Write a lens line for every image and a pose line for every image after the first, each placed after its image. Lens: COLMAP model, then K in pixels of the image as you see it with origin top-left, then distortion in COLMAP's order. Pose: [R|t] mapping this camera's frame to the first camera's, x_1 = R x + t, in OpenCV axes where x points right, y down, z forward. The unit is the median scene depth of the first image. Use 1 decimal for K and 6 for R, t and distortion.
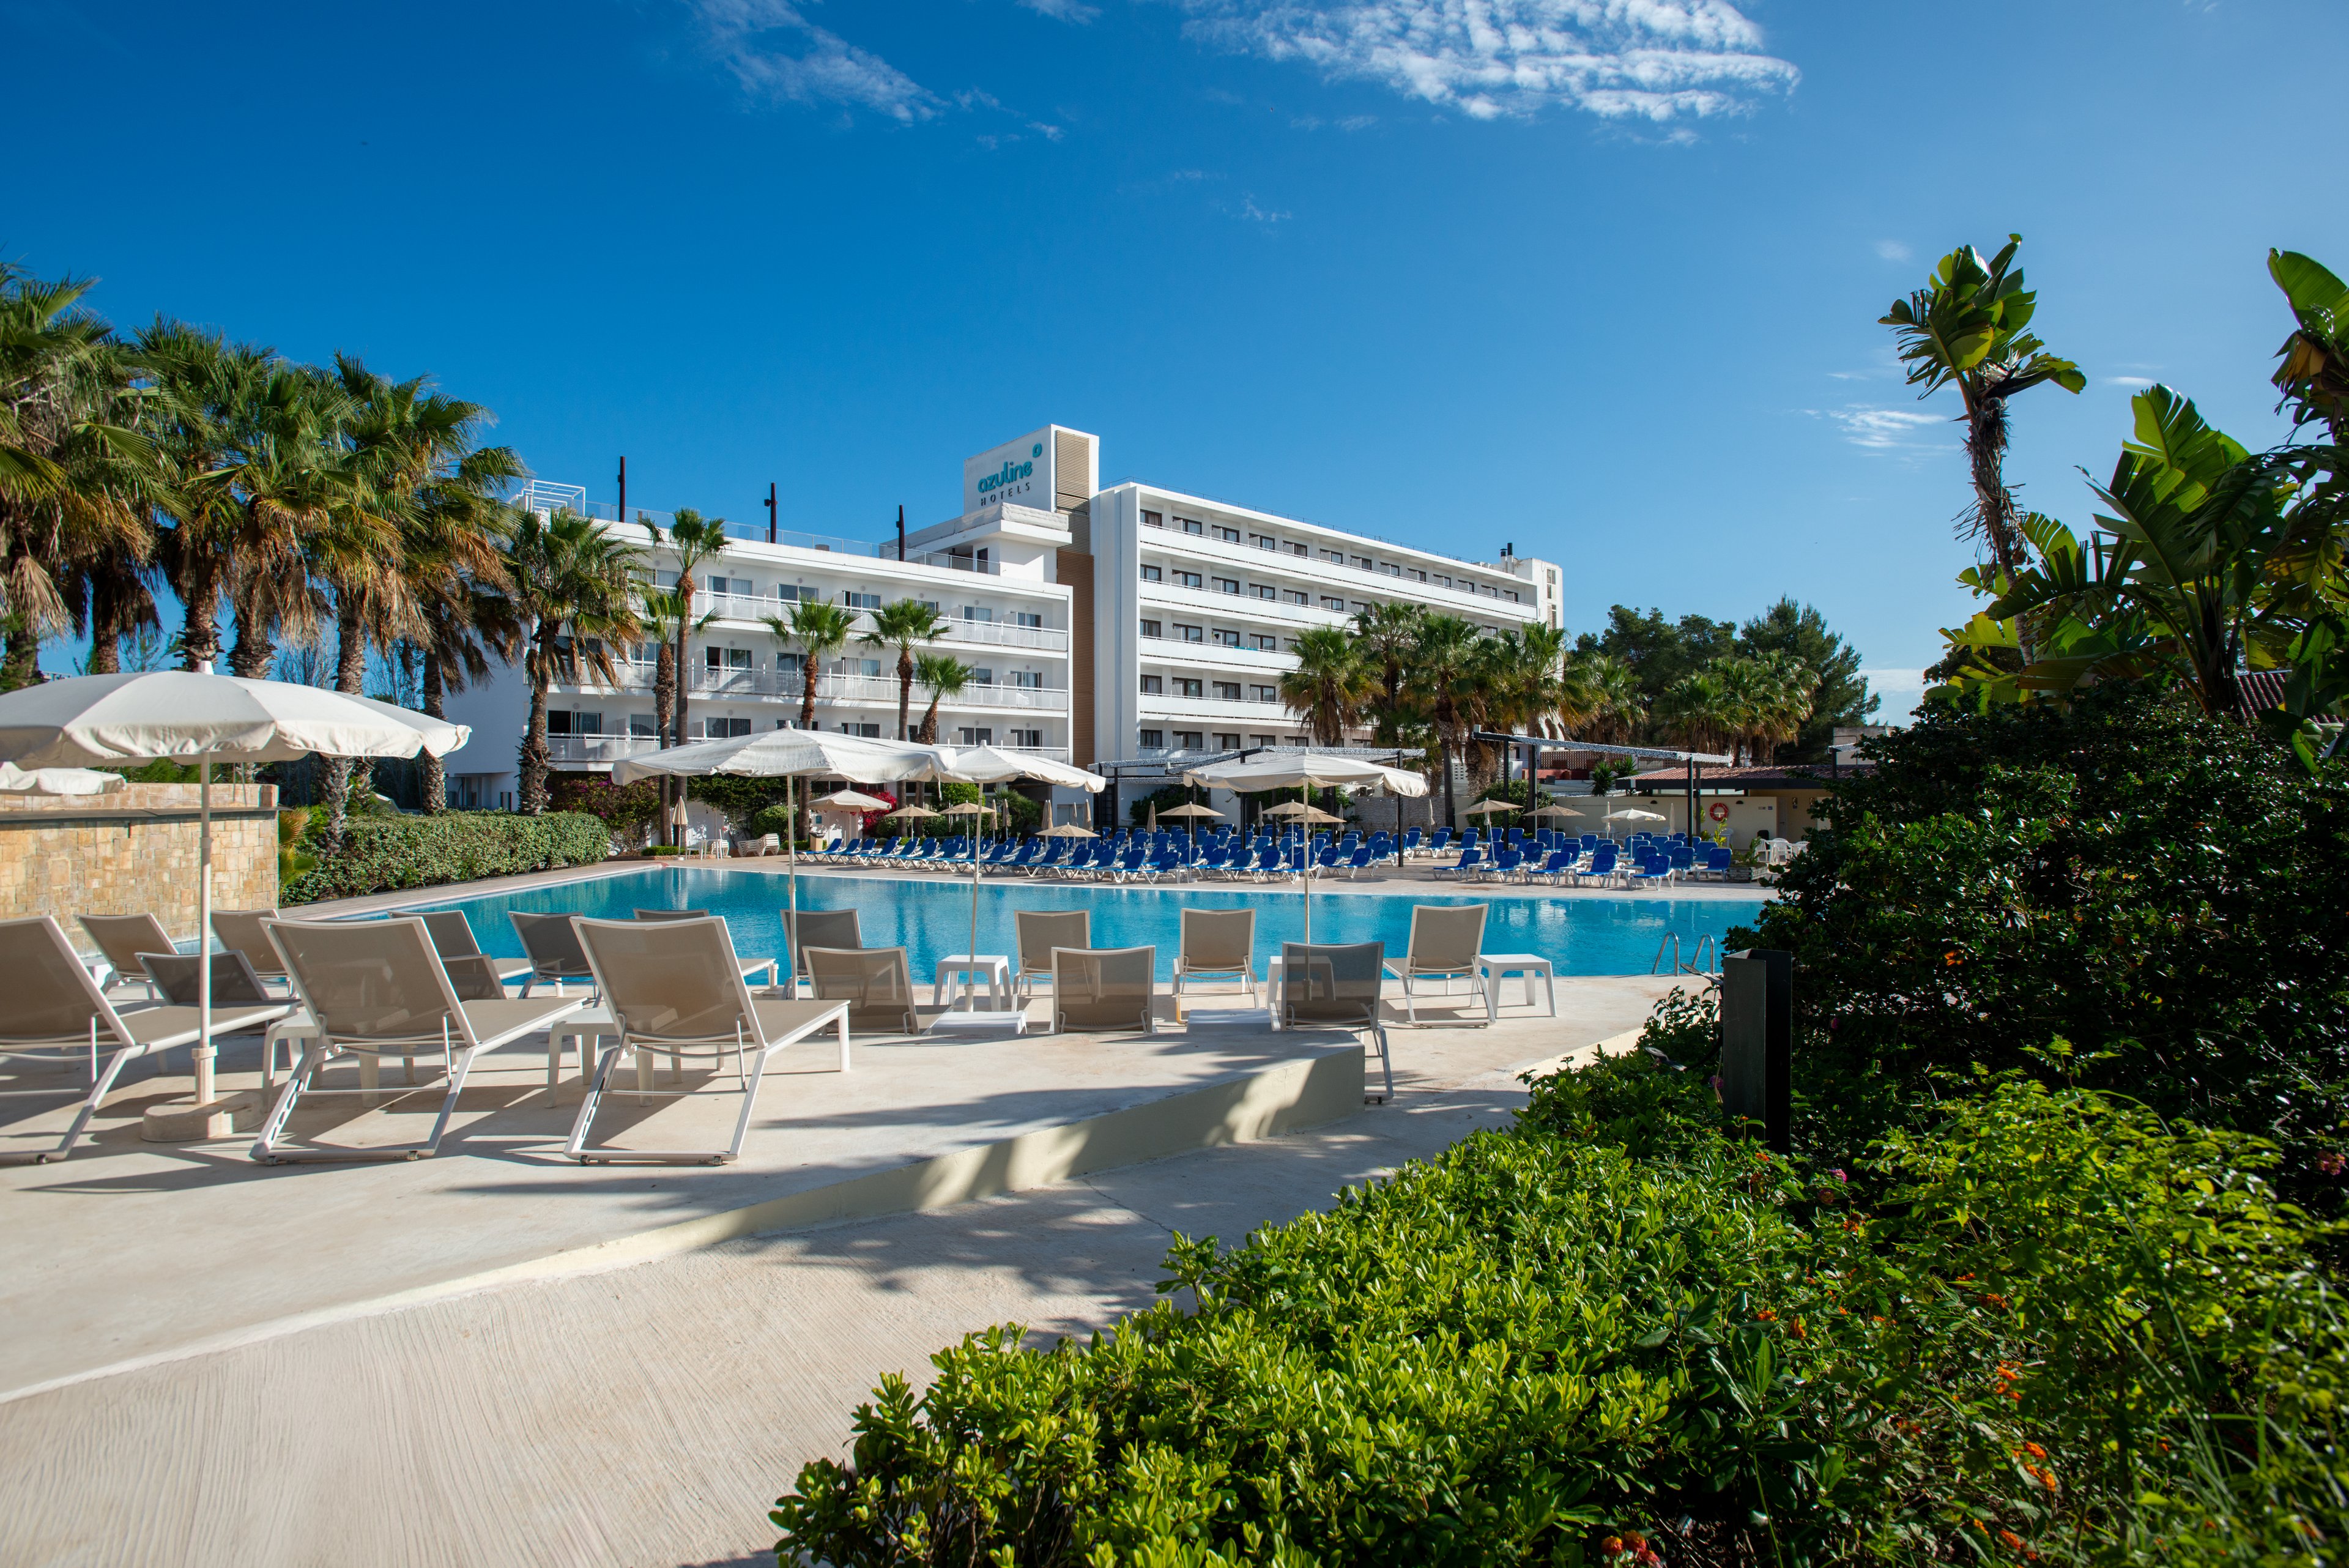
lens RADIAL K [[1158.9, 0, 1168.0], [0, 1158.9, 793.2], [0, 0, 1]] dist [-0.074660, 0.055156]
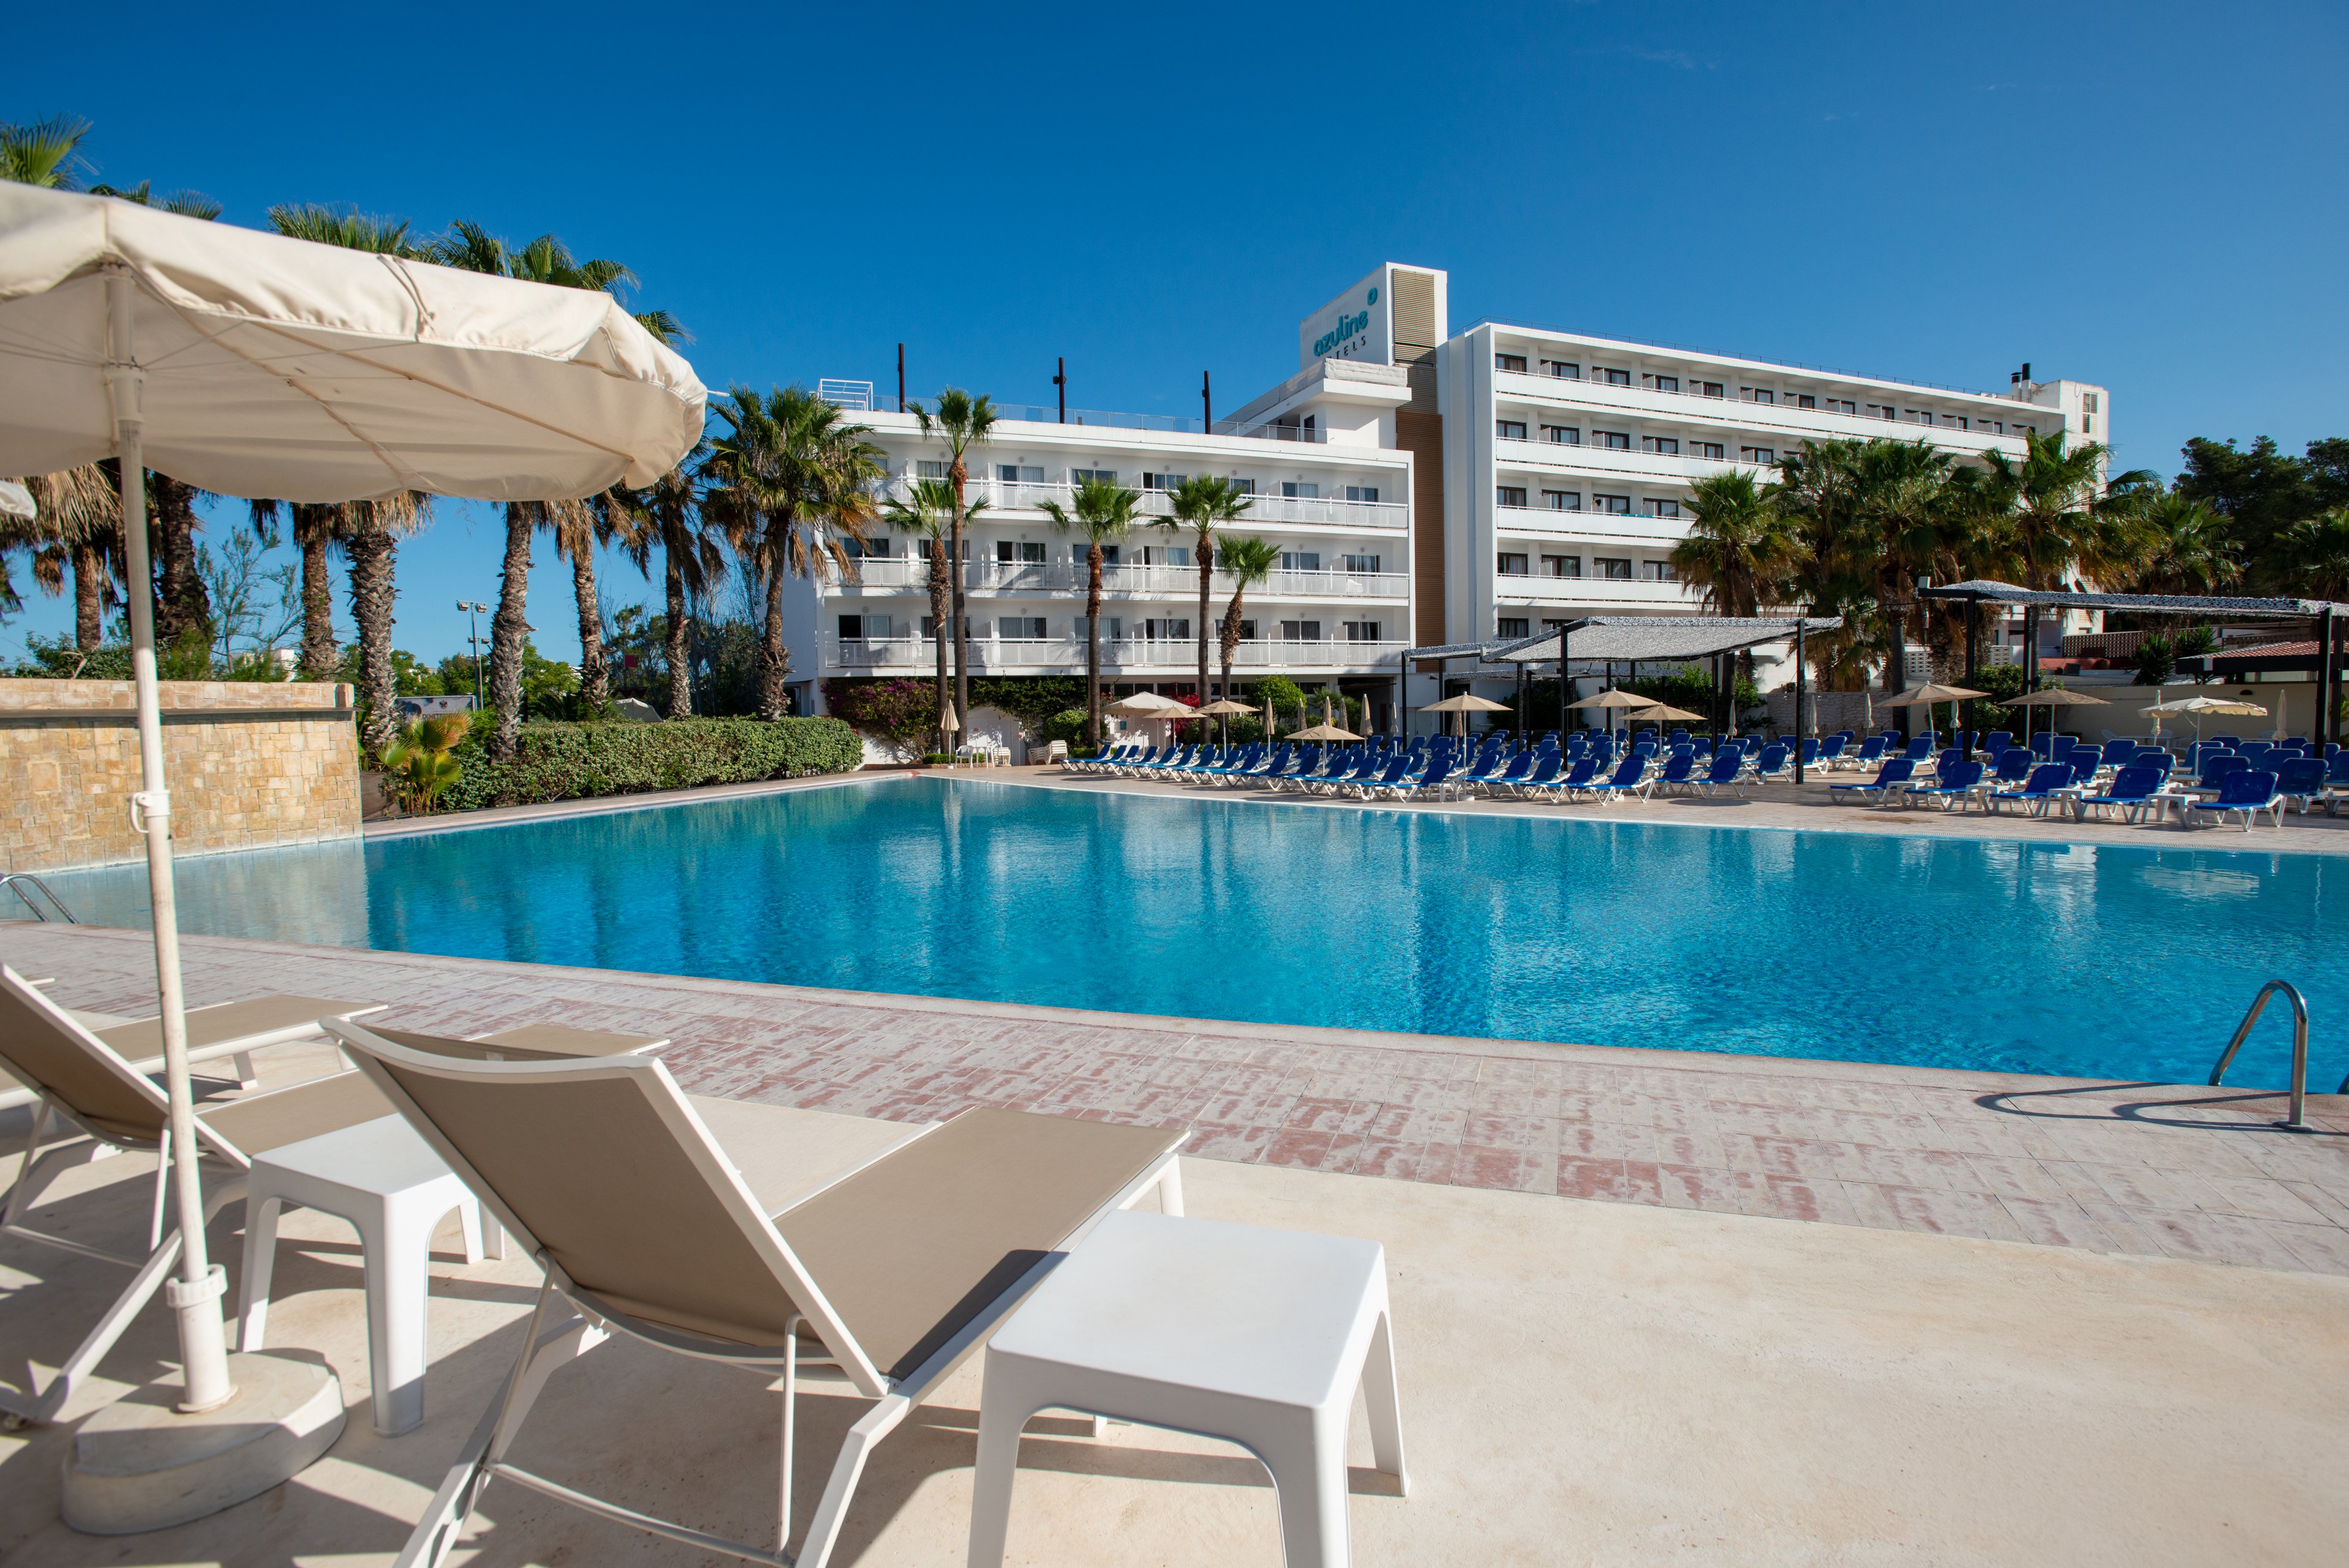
lens RADIAL K [[1157.3, 0, 1172.8], [0, 1157.3, 778.2], [0, 0, 1]] dist [-0.066405, 0.031395]
pose [[0.934368, 0.009916, -0.356171, 0.057825], [0.012962, 0.998005, 0.061790, 0.007554], [0.356073, -0.062352, 0.932375, 0.134038]]
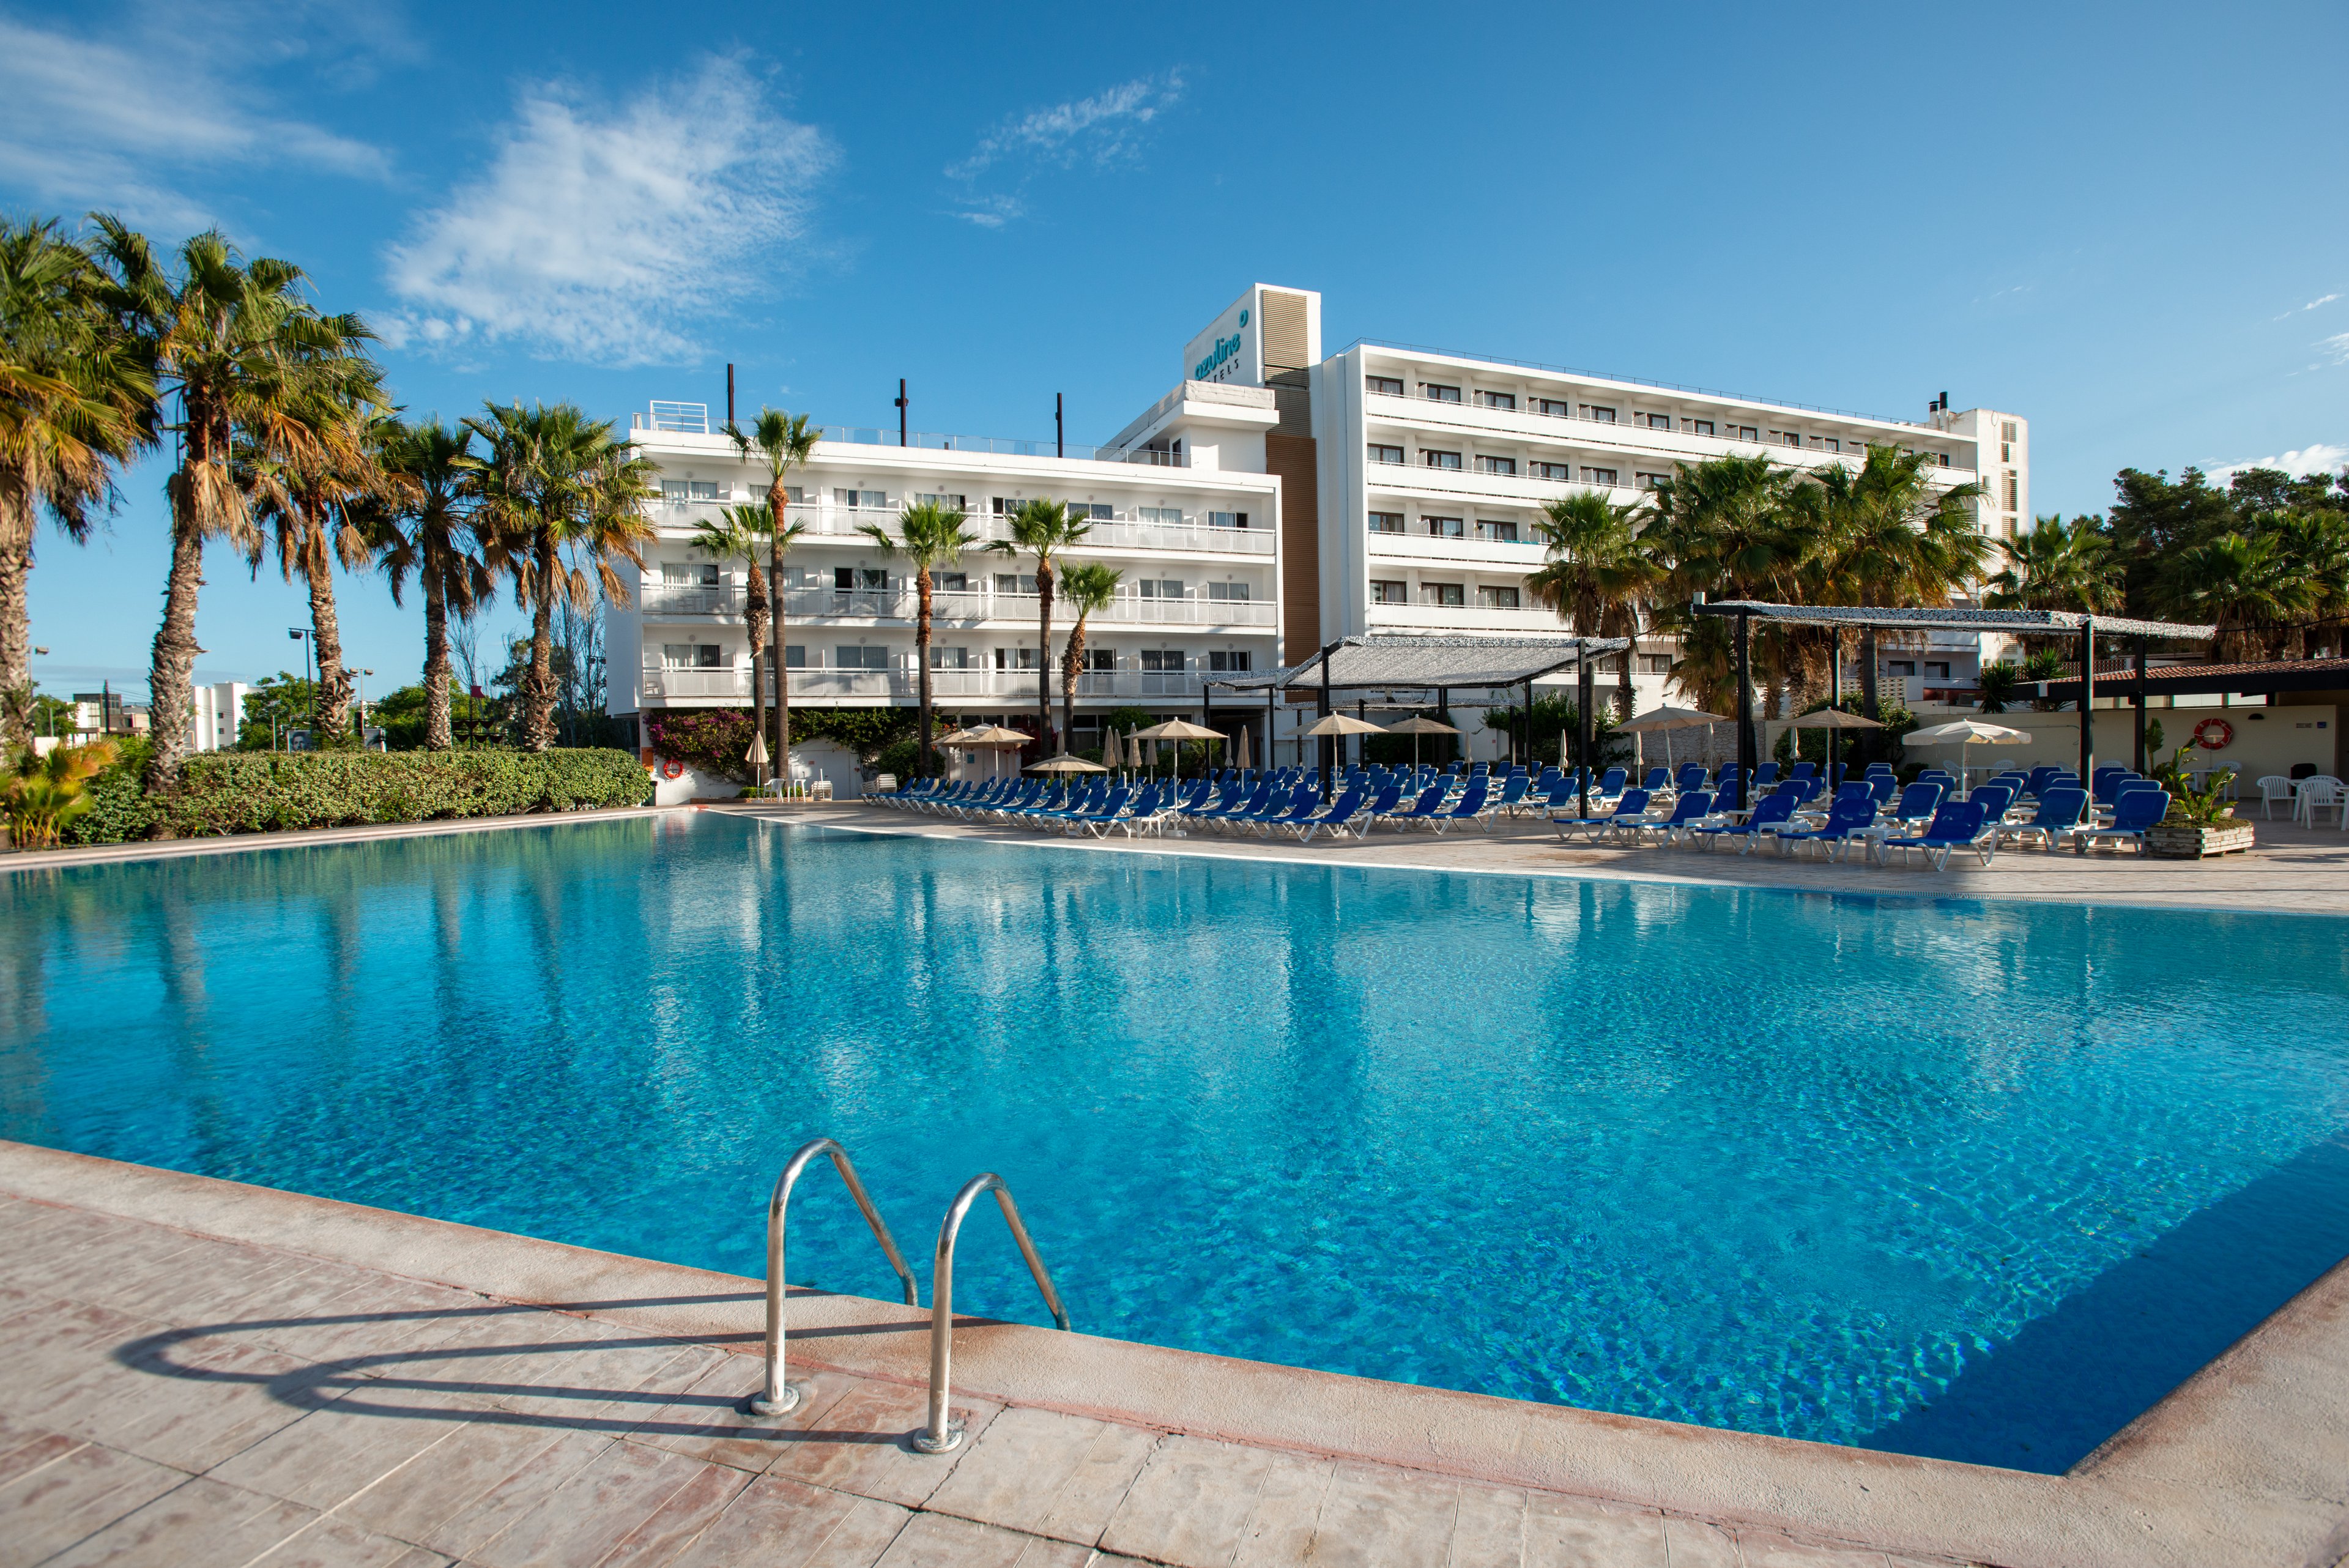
lens RADIAL K [[1157.3, 0, 1172.8], [0, 1157.3, 778.2], [0, 0, 1]] dist [-0.066405, 0.031395]
pose [[0.935748, -0.000958, -0.352667, 0.139259], [0.012252, 0.999481, 0.029795, 0.012117], [0.352456, -0.032201, 0.935274, 0.200734]]
